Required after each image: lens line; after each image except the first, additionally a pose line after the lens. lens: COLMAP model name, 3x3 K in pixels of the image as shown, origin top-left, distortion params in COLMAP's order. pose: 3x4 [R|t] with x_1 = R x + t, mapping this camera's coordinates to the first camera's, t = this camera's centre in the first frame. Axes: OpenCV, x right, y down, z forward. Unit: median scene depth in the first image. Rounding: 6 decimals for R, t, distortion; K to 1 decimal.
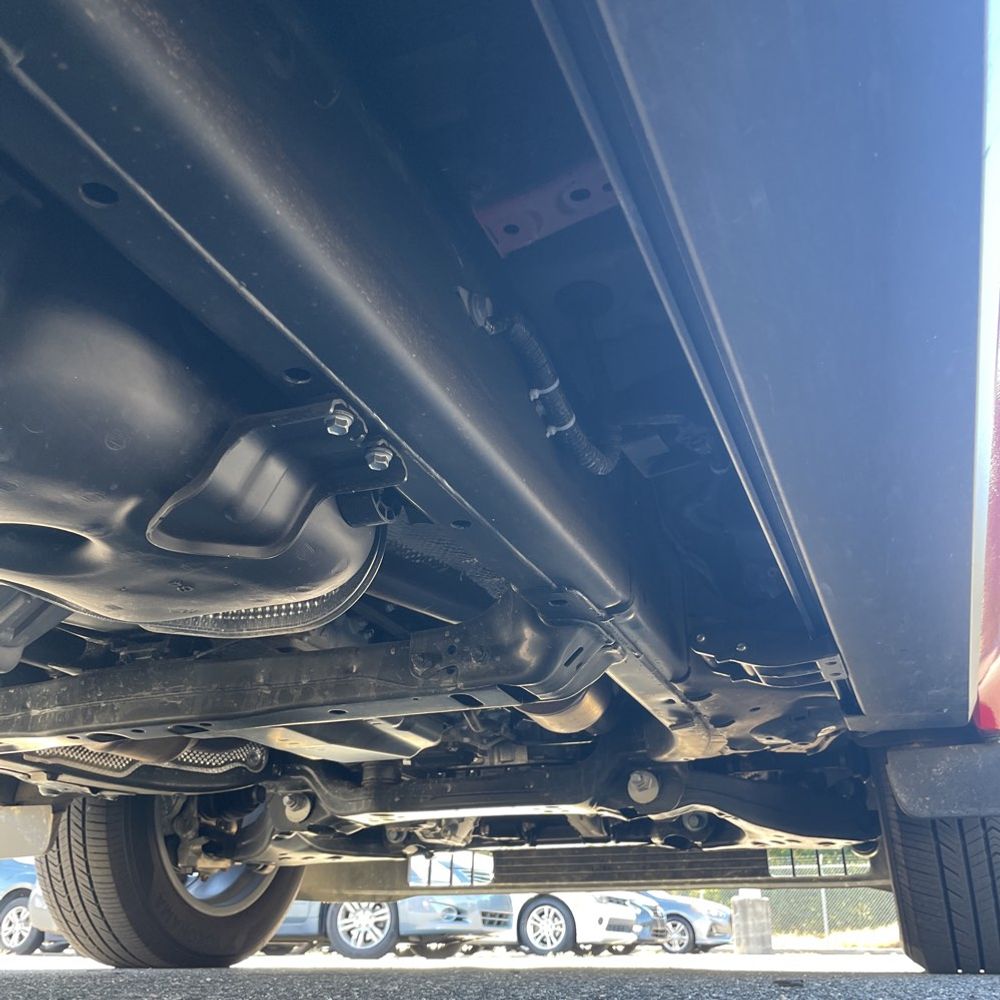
lens RADIAL K [[1016.7, 0, 488.9], [0, 1016.7, 498.4], [0, 0, 1]] dist [0.105833, -0.149329]
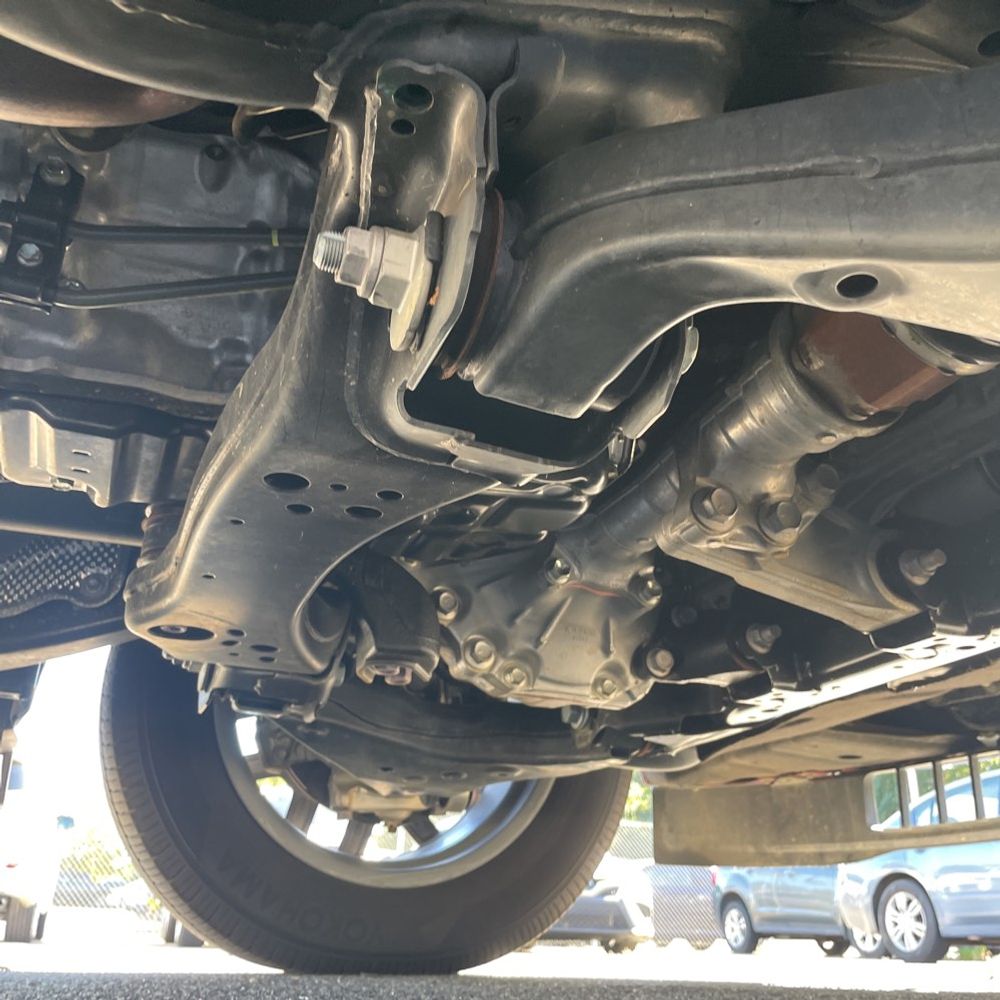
lens RADIAL K [[1016.7, 0, 488.9], [0, 1016.7, 498.4], [0, 0, 1]] dist [0.105833, -0.149329]
pose [[0.687564, -0.288040, -0.666549, 0.190199], [0.285095, 0.951329, -0.117021, 0.219988], [0.667815, -0.109570, 0.736219, 0.497446]]
